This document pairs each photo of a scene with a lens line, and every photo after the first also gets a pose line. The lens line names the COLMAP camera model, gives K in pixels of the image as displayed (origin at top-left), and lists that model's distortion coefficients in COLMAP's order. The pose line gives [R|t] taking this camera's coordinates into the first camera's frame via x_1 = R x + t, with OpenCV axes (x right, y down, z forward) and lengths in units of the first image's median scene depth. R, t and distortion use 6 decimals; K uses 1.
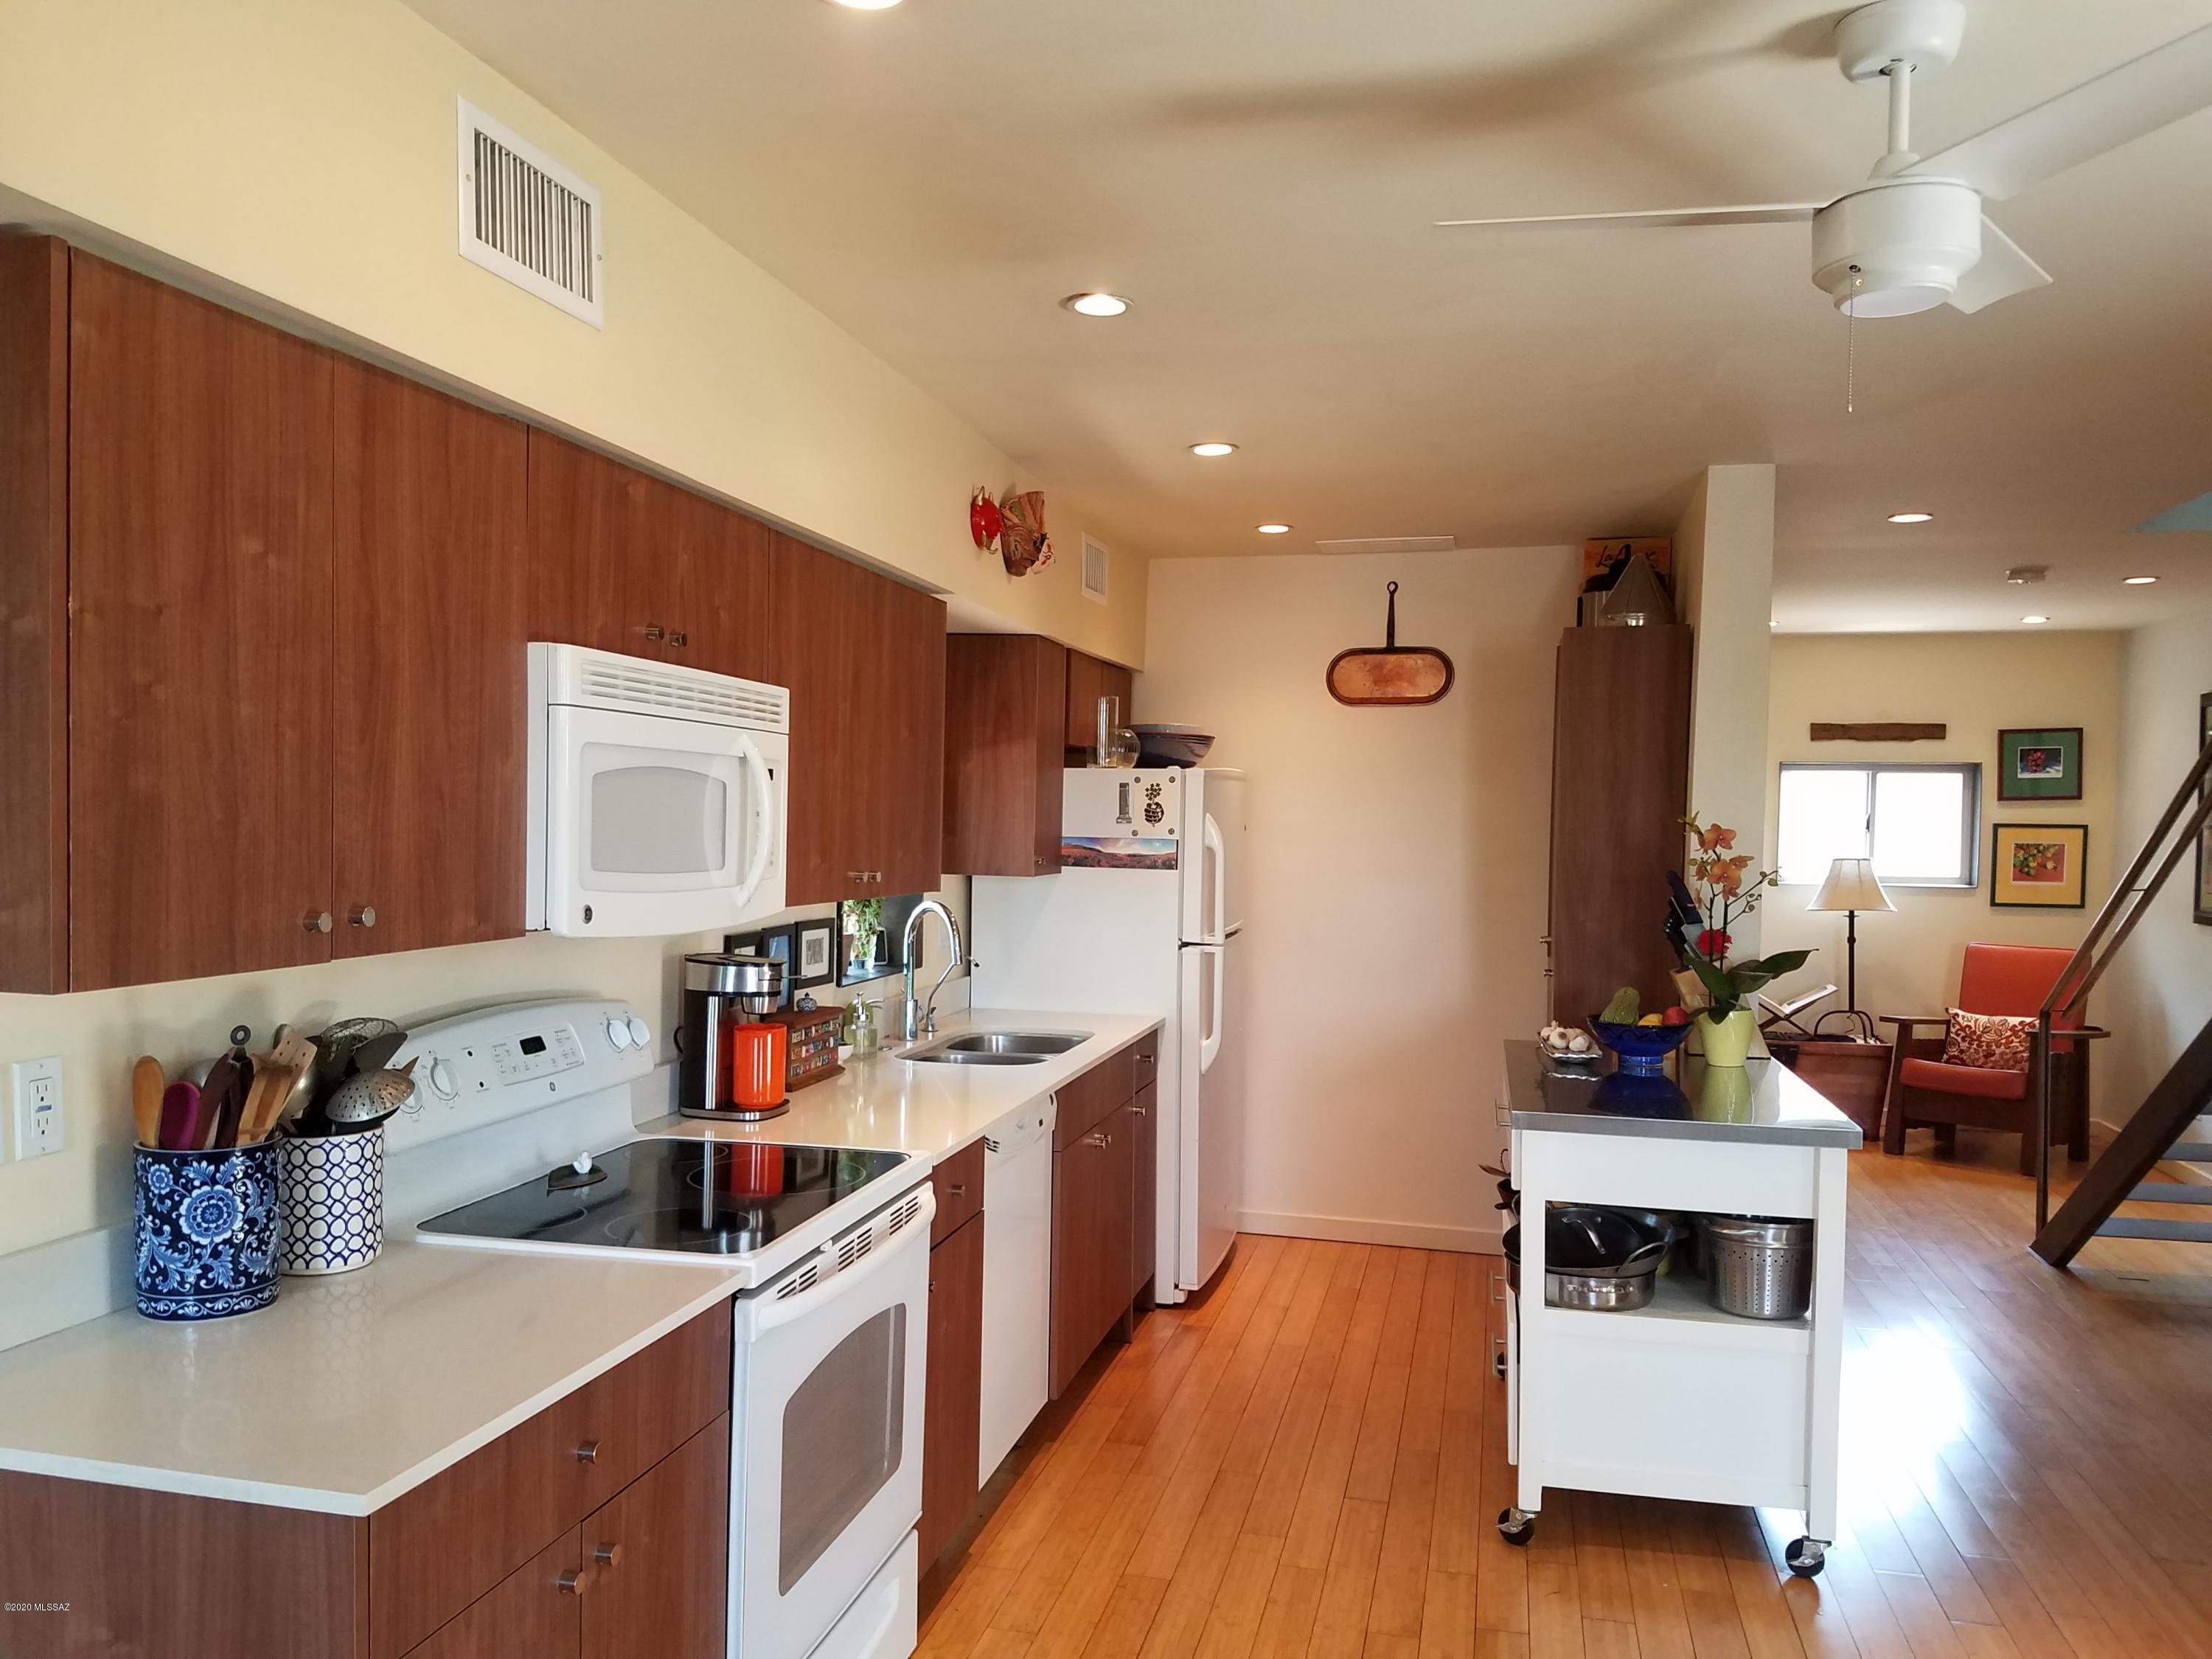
lens RADIAL K [[1697.0, 0, 1090.3], [0, 1697.0, 857.3], [0, 0, 1]] dist [0.164848, -0.248254]
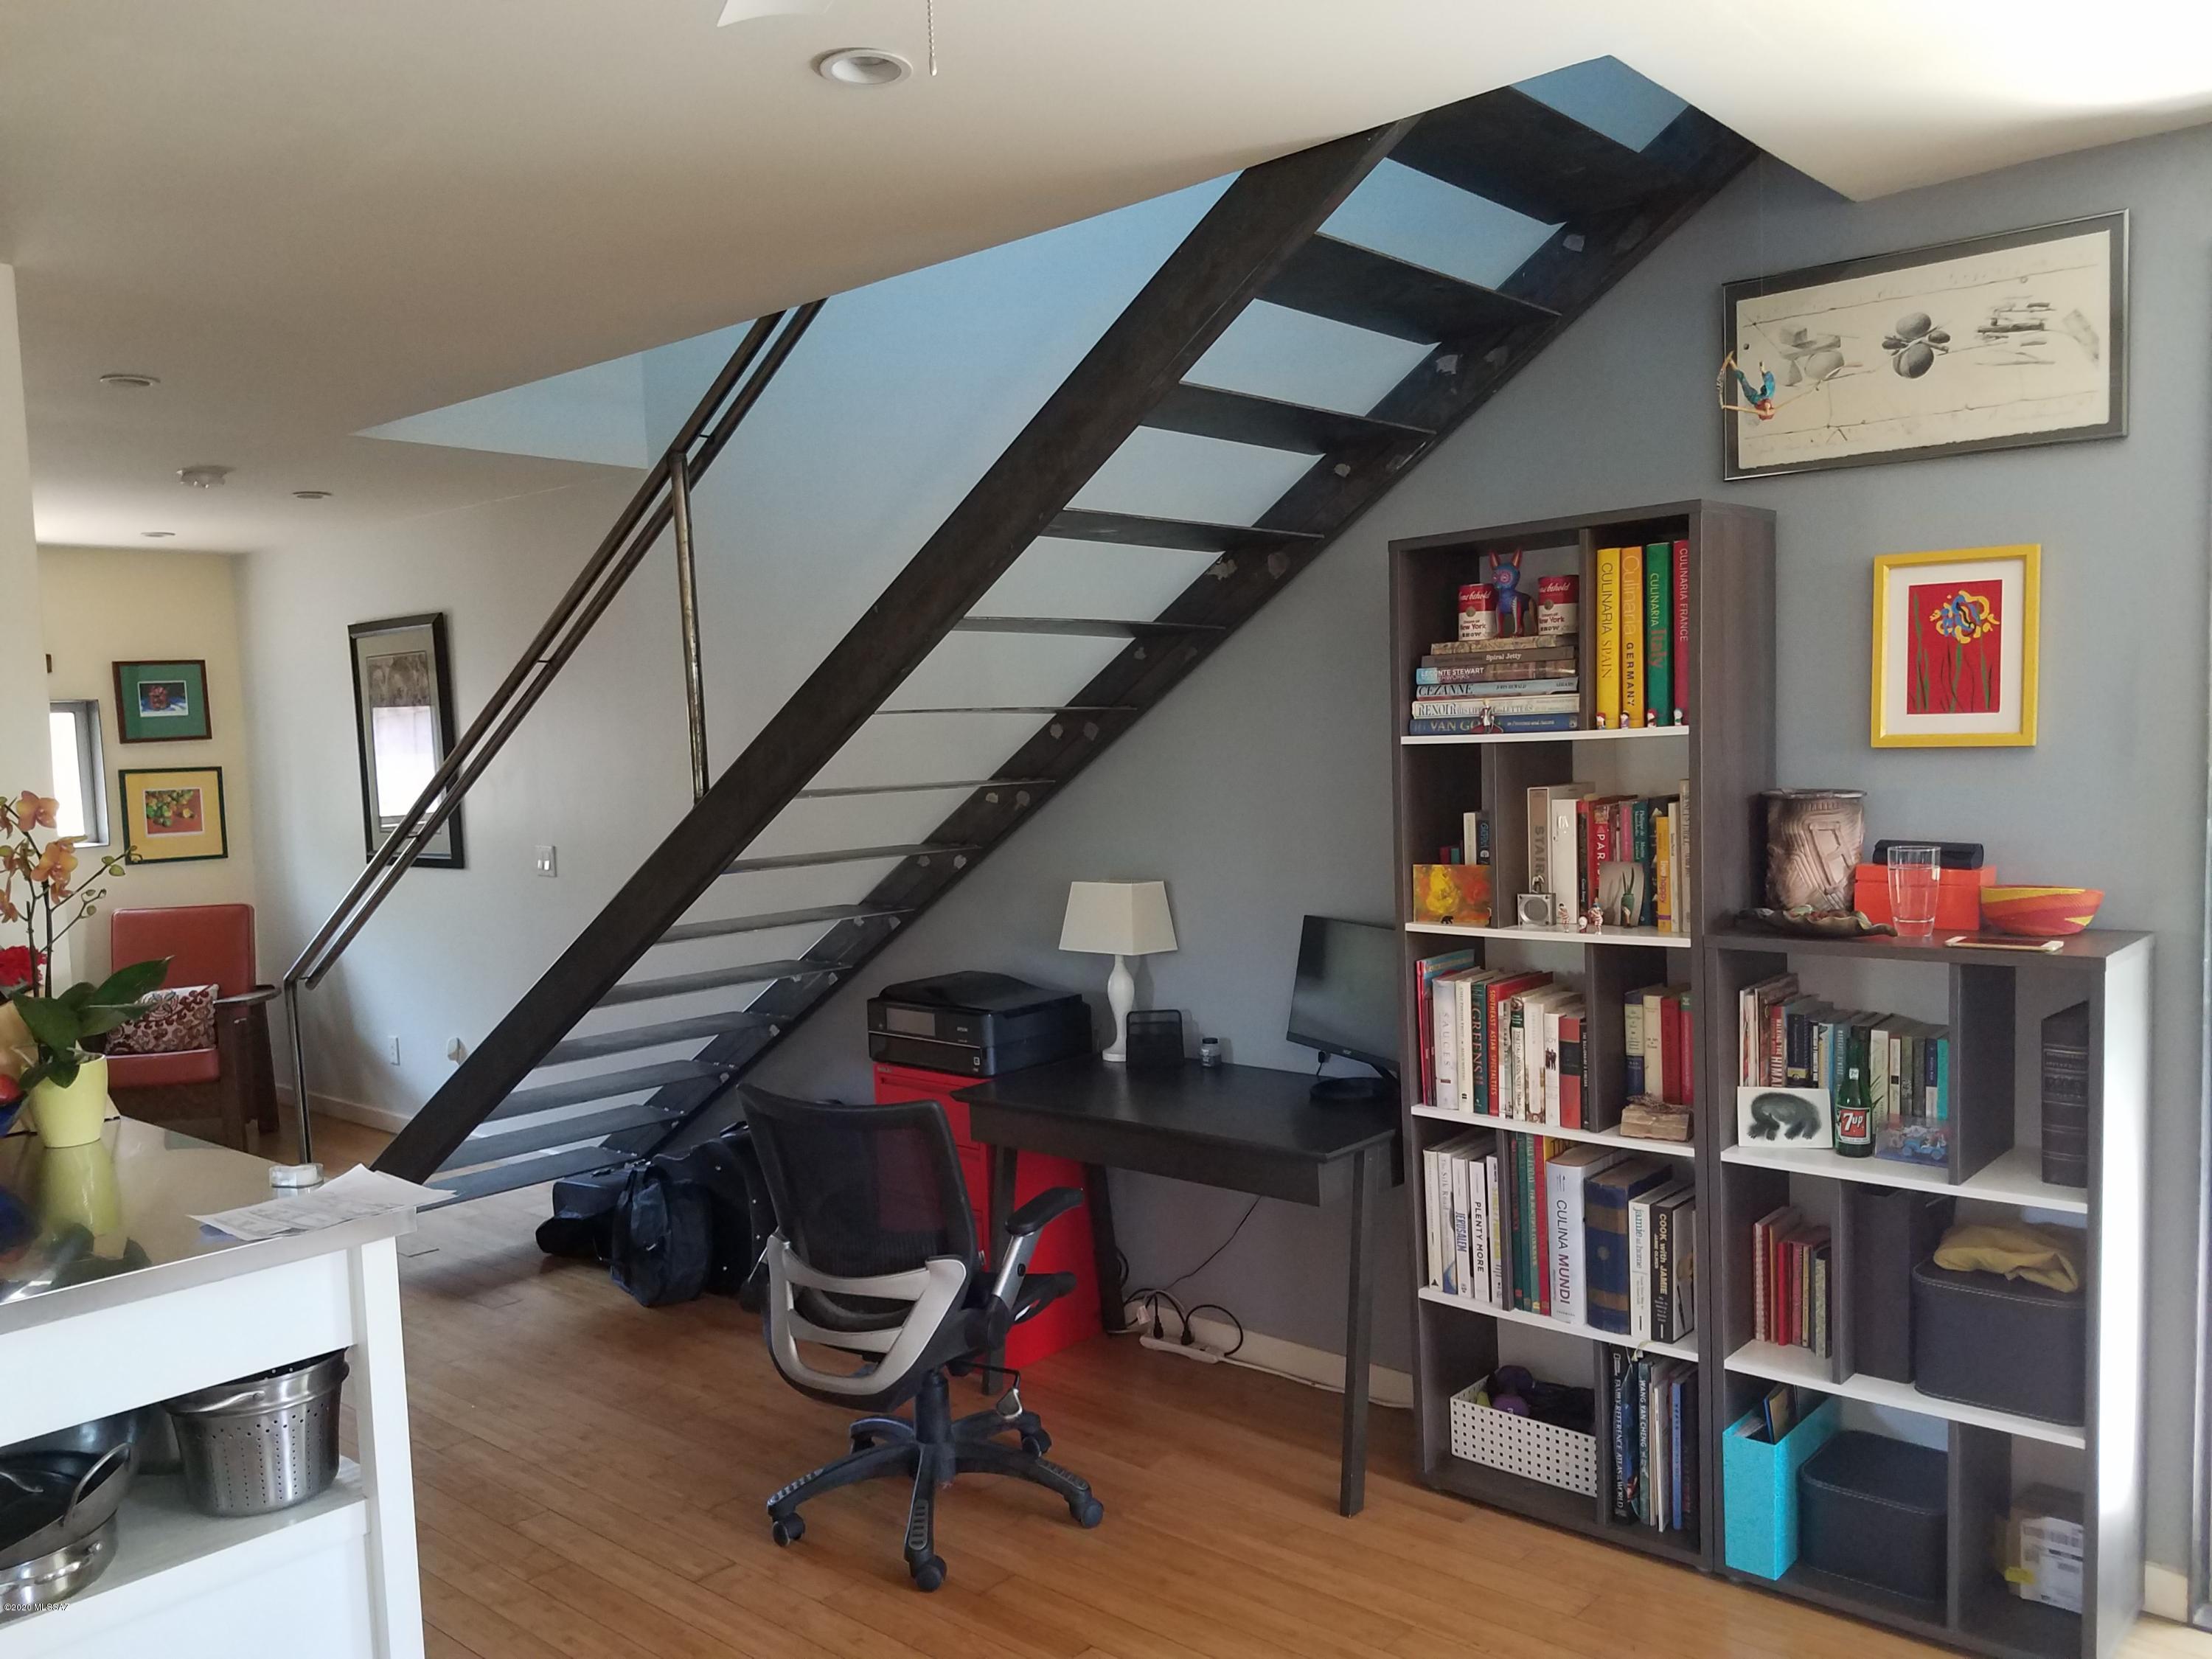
lens RADIAL K [[1697.0, 0, 1090.3], [0, 1697.0, 857.3], [0, 0, 1]] dist [0.164848, -0.248254]
pose [[0.473950, -0.092304, 0.875700, -0.016672], [0.061527, 0.995531, 0.071635, -0.008528], [-0.878400, 0.019927, 0.477511, 0.163037]]
